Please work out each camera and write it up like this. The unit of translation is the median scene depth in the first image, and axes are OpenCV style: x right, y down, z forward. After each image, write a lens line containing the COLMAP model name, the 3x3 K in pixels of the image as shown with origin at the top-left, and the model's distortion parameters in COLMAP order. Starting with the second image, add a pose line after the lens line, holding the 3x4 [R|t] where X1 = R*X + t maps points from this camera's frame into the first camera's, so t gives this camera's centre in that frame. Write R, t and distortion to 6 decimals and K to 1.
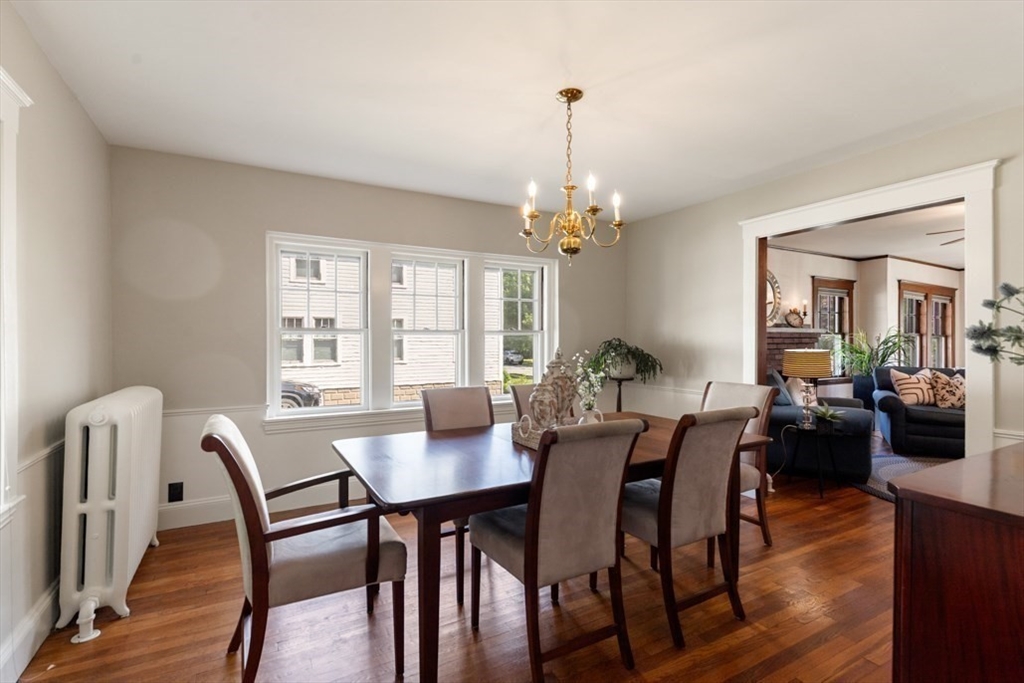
lens RADIAL K [[472.9, 0, 512.0], [0, 472.9, 341.5], [0, 0, 1]] dist [0.002401, 0.000087]
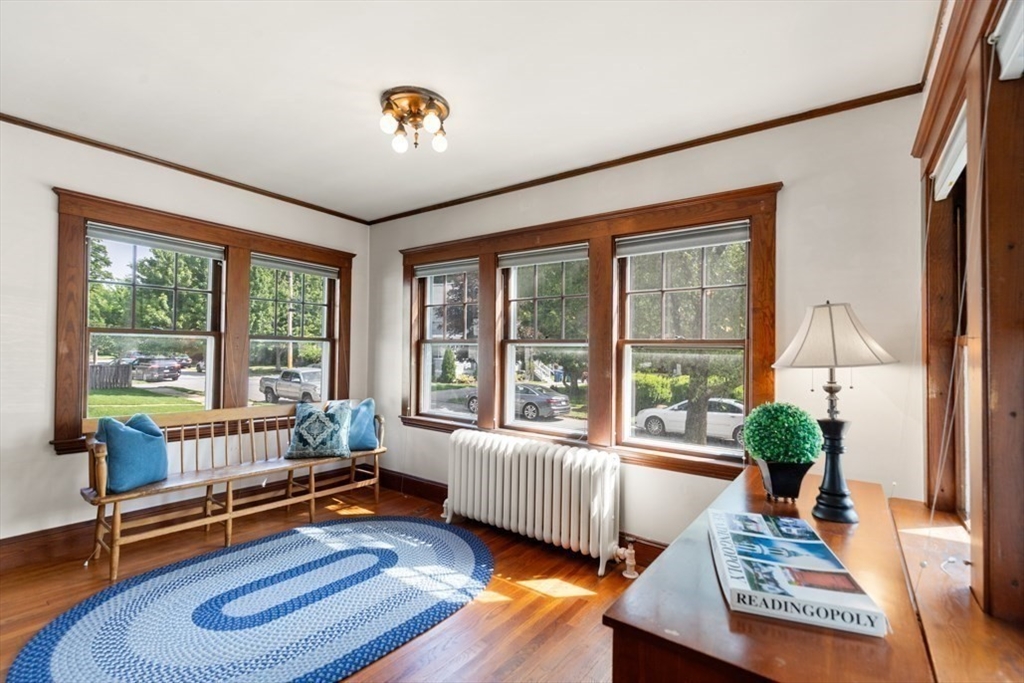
lens RADIAL K [[454.5, 0, 512.0], [0, 454.5, 341.5], [0, 0, 1]] dist [0.002017, 0.000168]
pose [[0.909078, 0.021714, 0.416059, 1.098253], [-0.015333, 0.999708, -0.018672, -0.003745], [-0.416343, 0.010595, 0.909146, 0.553438]]
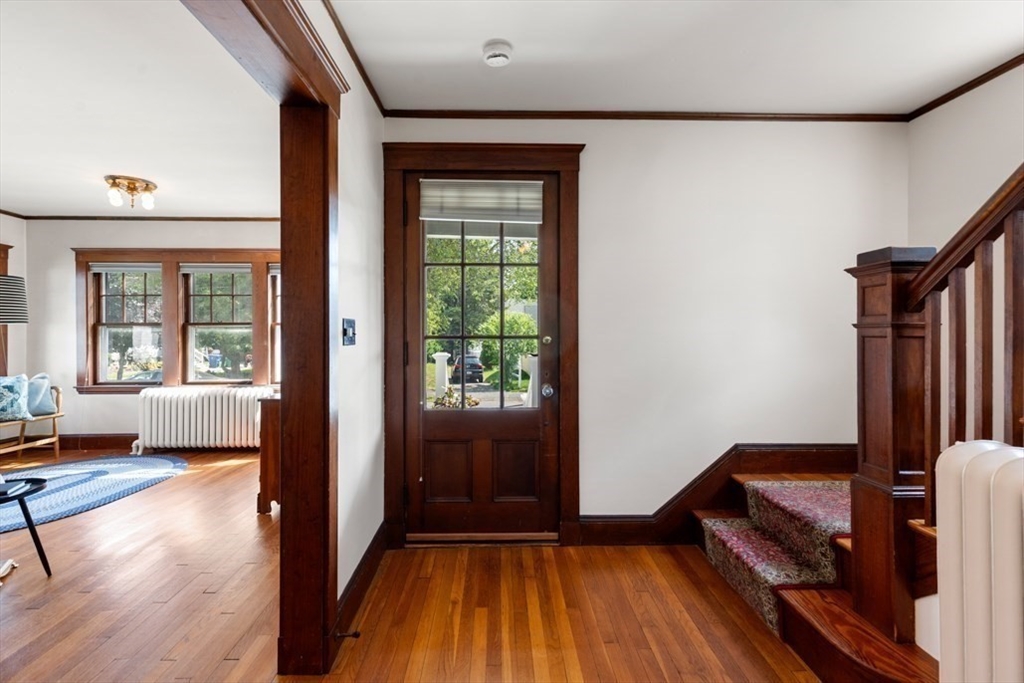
lens RADIAL K [[465.4, 0, 509.2], [0, 465.4, 329.0], [0, 0, 1]] dist [0.003121, 0.000584]
pose [[0.454027, 0.003553, 0.890981, 0.860516], [0.003690, 0.999976, -0.005868, 0.001319], [-0.890980, 0.005952, 0.454003, 0.201296]]
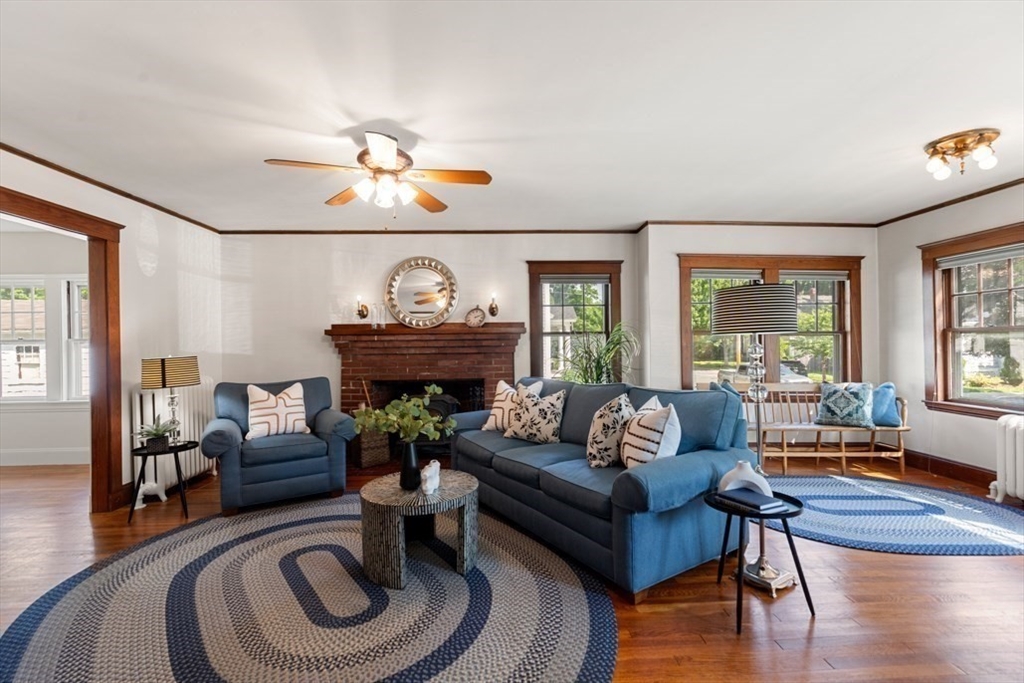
lens RADIAL K [[459.5, 0, 509.6], [0, 459.5, 343.5], [0, 0, 1]] dist [0.002504, 0.000255]
pose [[0.894112, -0.010053, -0.447730, 0.980114], [0.009773, 0.999948, -0.002935, 0.001286], [0.447737, -0.001751, 0.894164, 0.307919]]
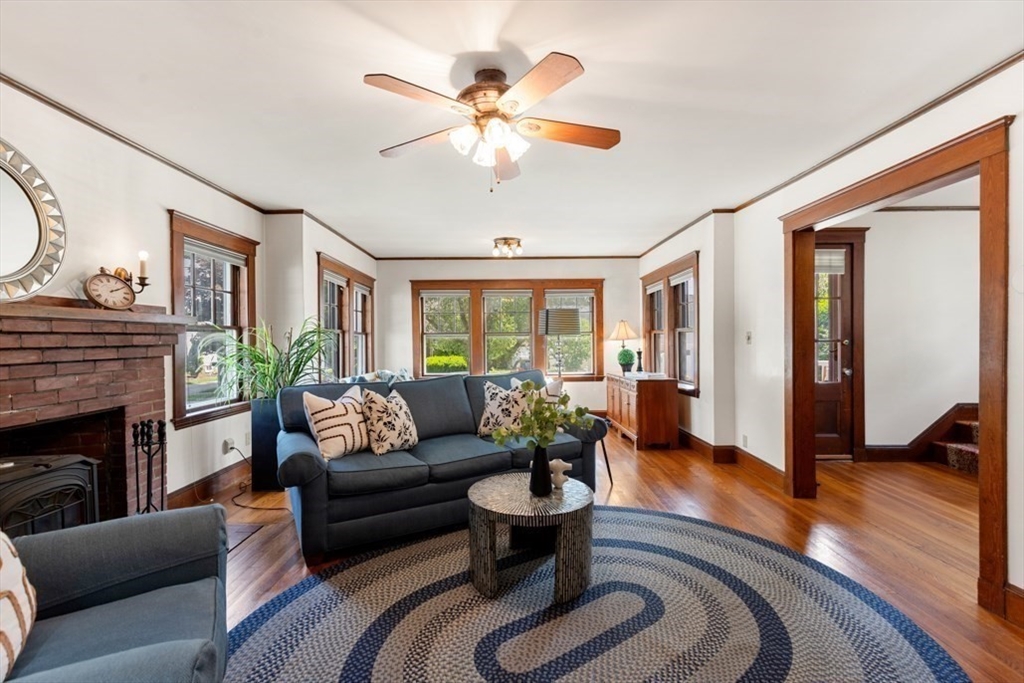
lens RADIAL K [[461.5, 0, 512.0], [0, 461.5, 341.5], [0, 0, 1]] dist [0.001555, 0.000069]
pose [[0.477523, -0.008978, 0.878573, 0.390529], [0.007937, 0.999951, 0.005905, -0.000552], [-0.878583, 0.004154, 0.477571, 0.467667]]
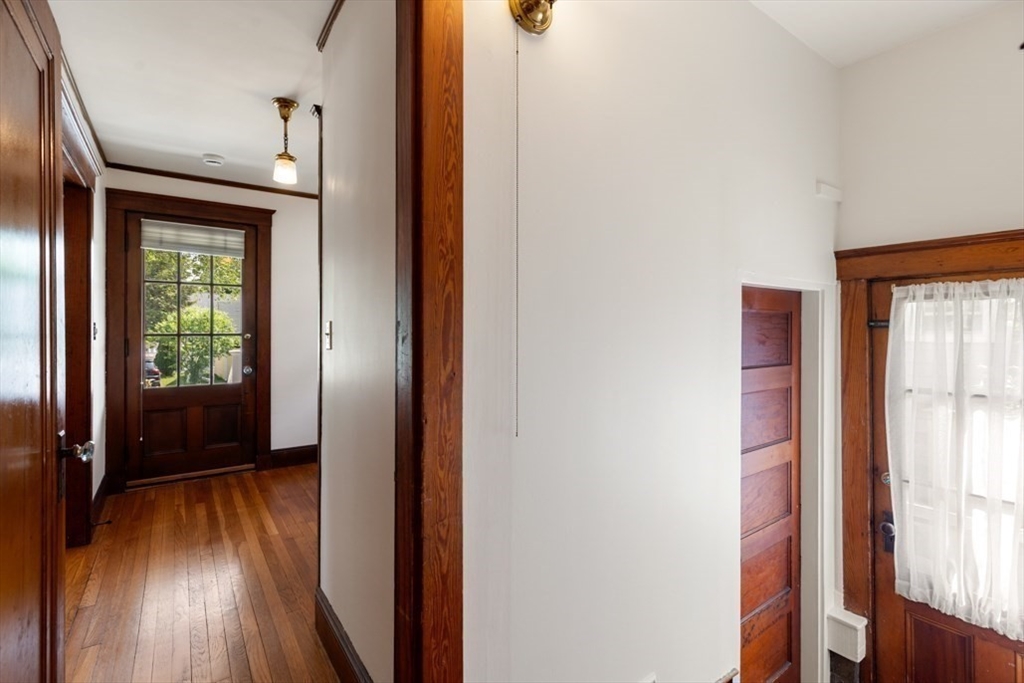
lens RADIAL K [[465.4, 0, 509.2], [0, 465.4, 329.0], [0, 0, 1]] dist [0.003121, 0.000584]
pose [[-0.122540, 0.003373, 0.992458, 0.585442], [0.001870, 0.999993, -0.003168, 0.001373], [-0.992462, 0.001468, -0.122546, 0.089227]]
